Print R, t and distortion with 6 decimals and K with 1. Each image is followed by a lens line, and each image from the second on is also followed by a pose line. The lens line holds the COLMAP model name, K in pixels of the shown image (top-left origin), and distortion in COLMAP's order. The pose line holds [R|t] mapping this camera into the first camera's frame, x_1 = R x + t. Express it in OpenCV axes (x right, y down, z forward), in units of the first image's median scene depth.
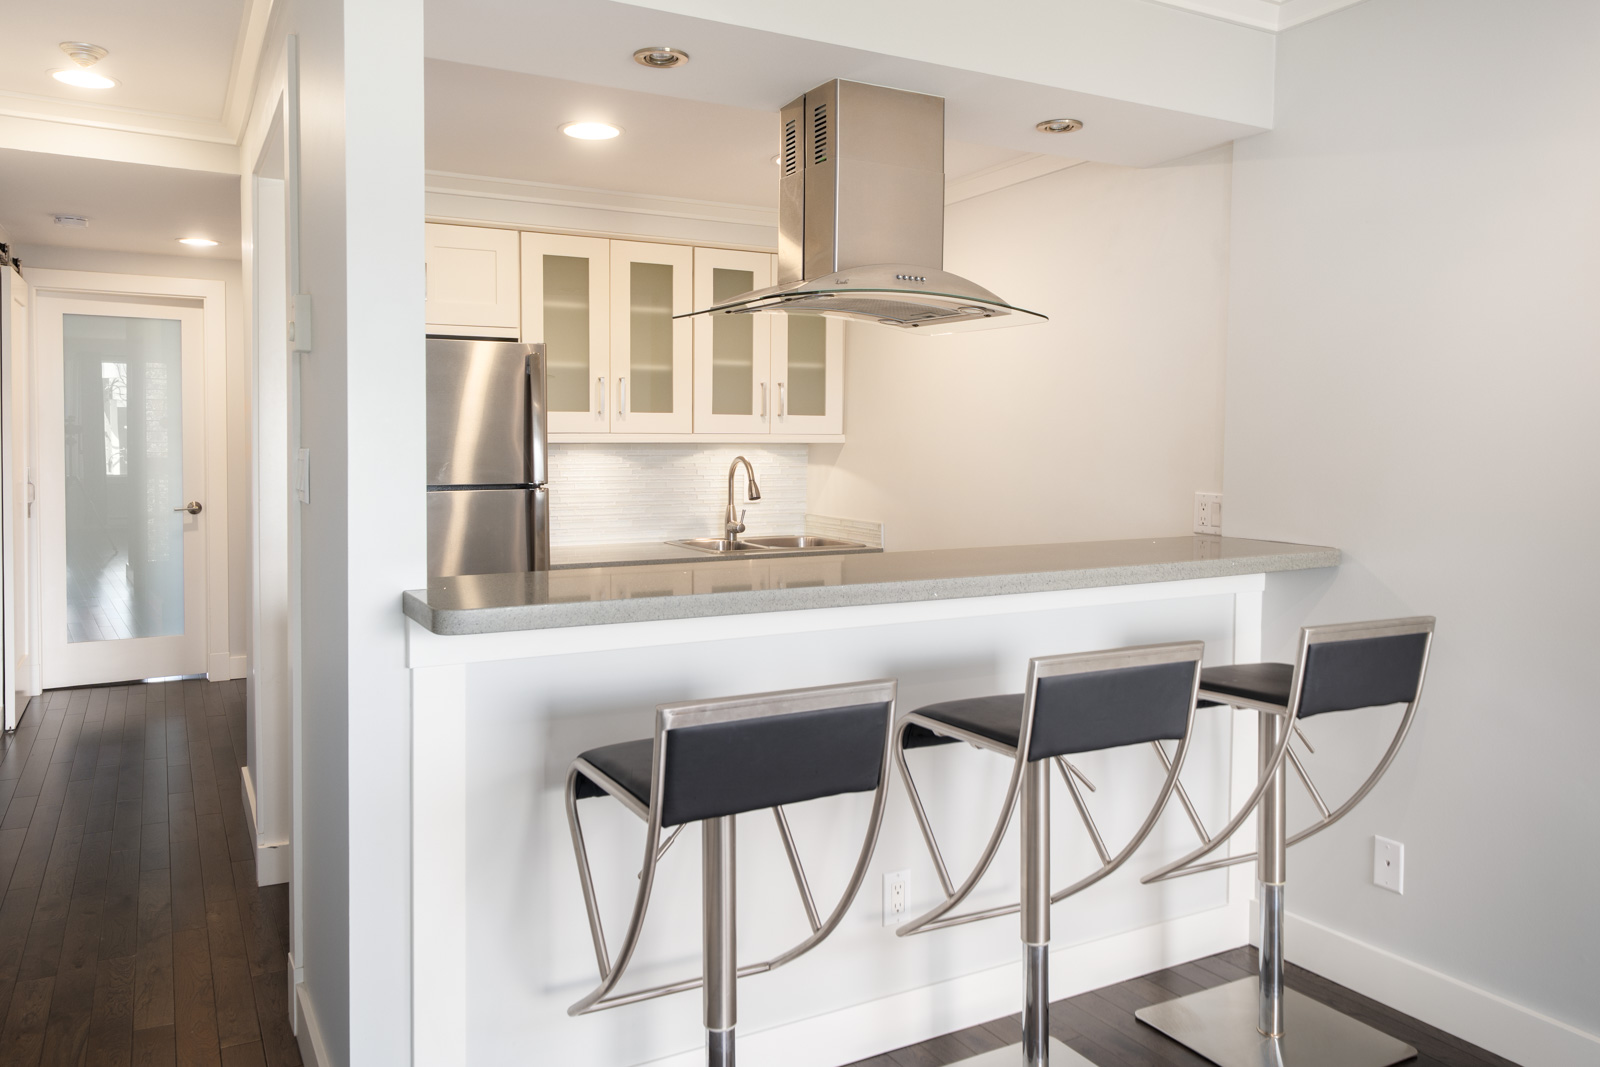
lens RADIAL K [[1133.1, 0, 794.4], [0, 1133.1, 479.3], [0, 0, 1]] dist [-0.006260, -0.001268]
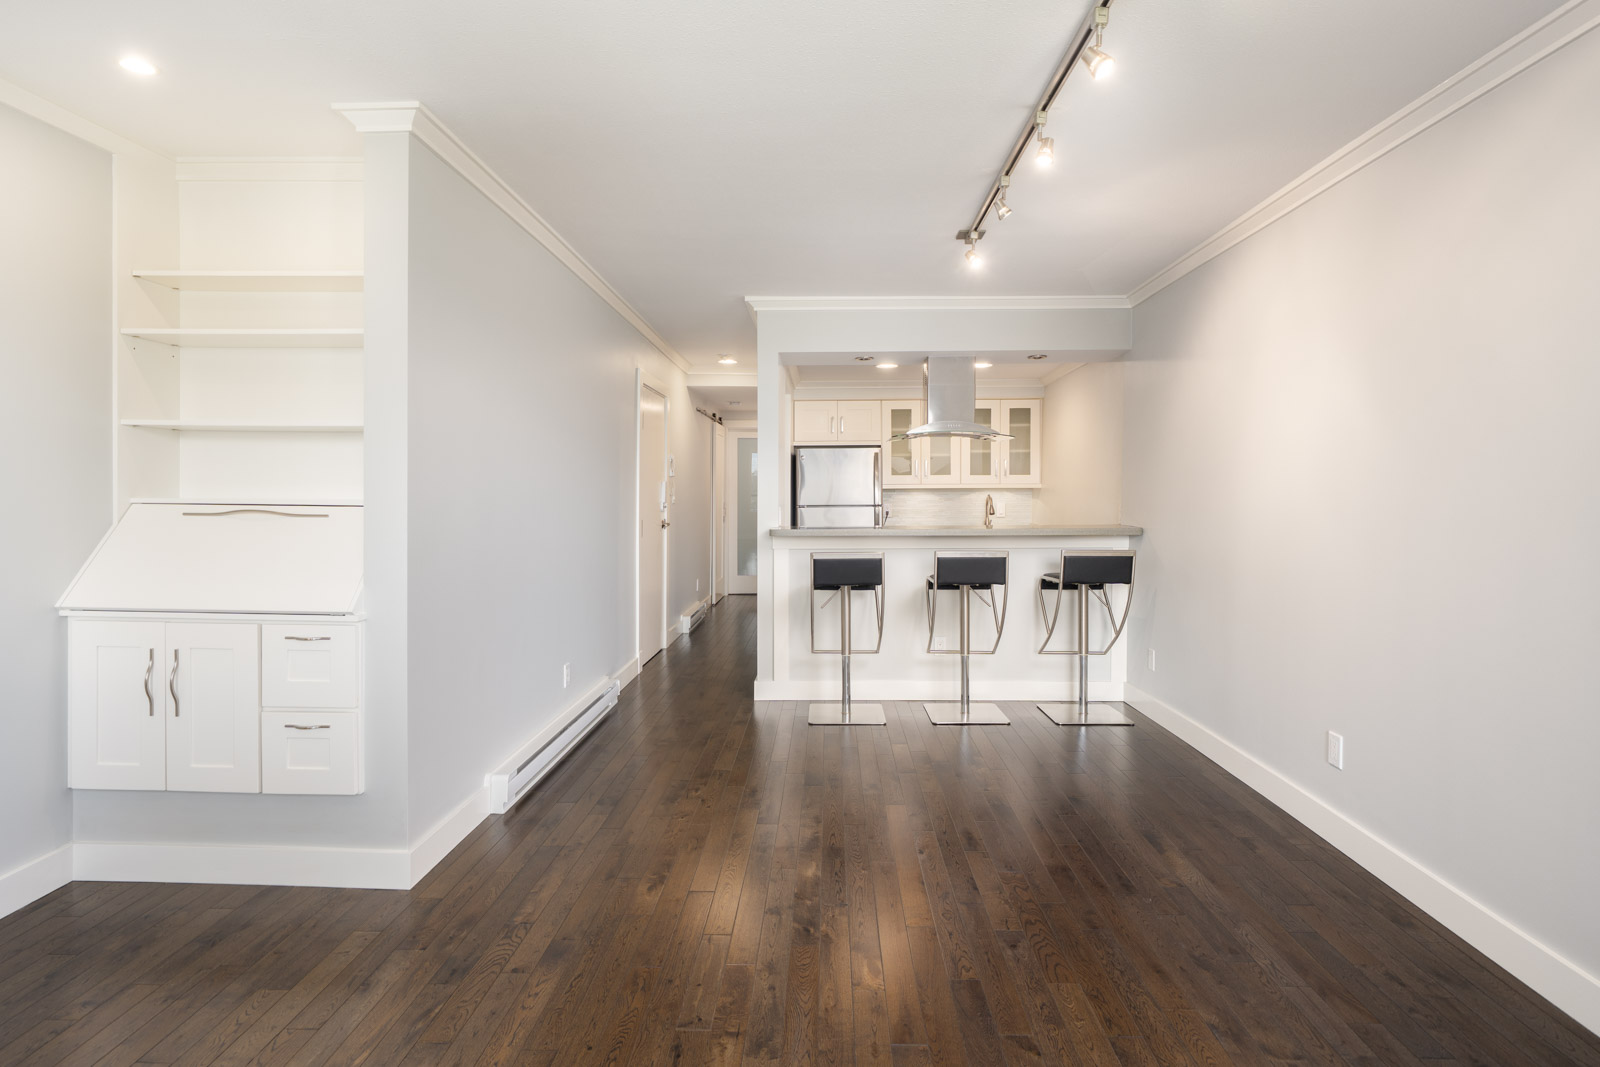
lens RADIAL K [[800.4, 0, 803.6], [0, 800.4, 515.1], [0, 0, 1]] dist [0.001826, 0.001444]
pose [[0.853525, 0.007356, -0.521000, 0.443325], [-0.013036, 0.999889, -0.007239, 0.033857], [0.520889, 0.012971, 0.853526, -0.466518]]
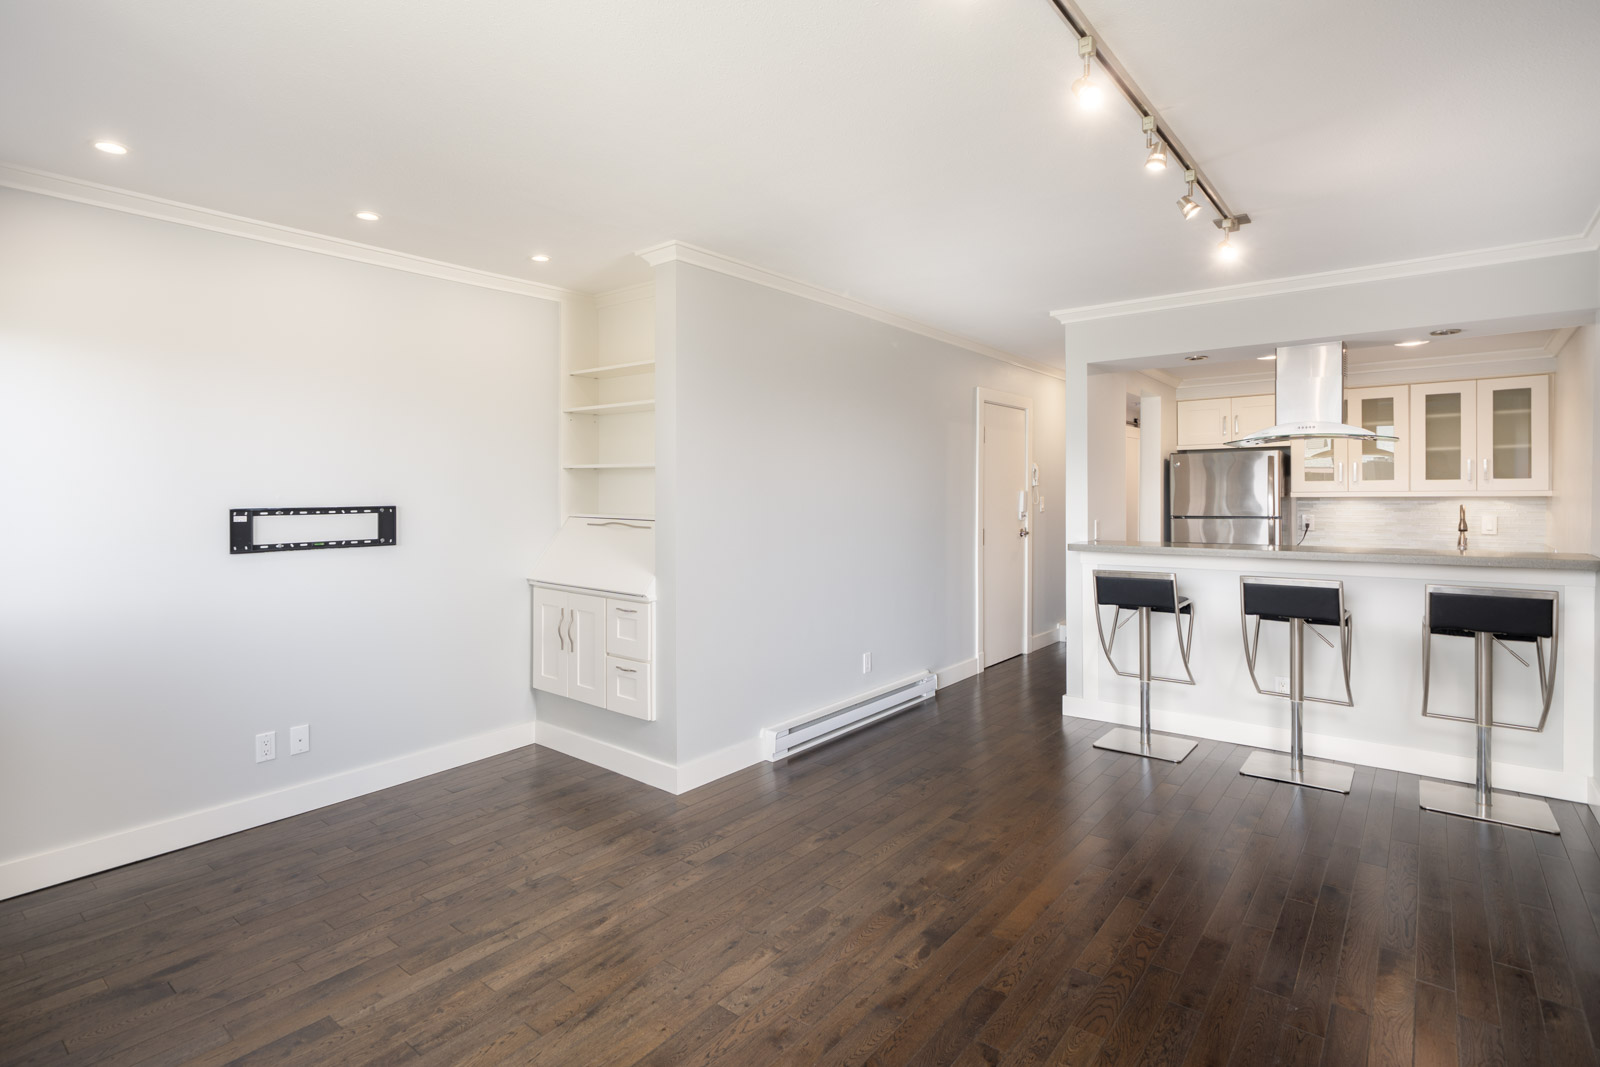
lens RADIAL K [[789.1, 0, 767.9], [0, 789.1, 493.8], [0, 0, 1]] dist [-0.001070, 0.001790]
pose [[0.352923, -0.007935, -0.935619, 0.668414], [-0.026888, 0.999465, -0.018619, 0.012020], [0.935266, 0.031728, 0.352521, -0.333487]]
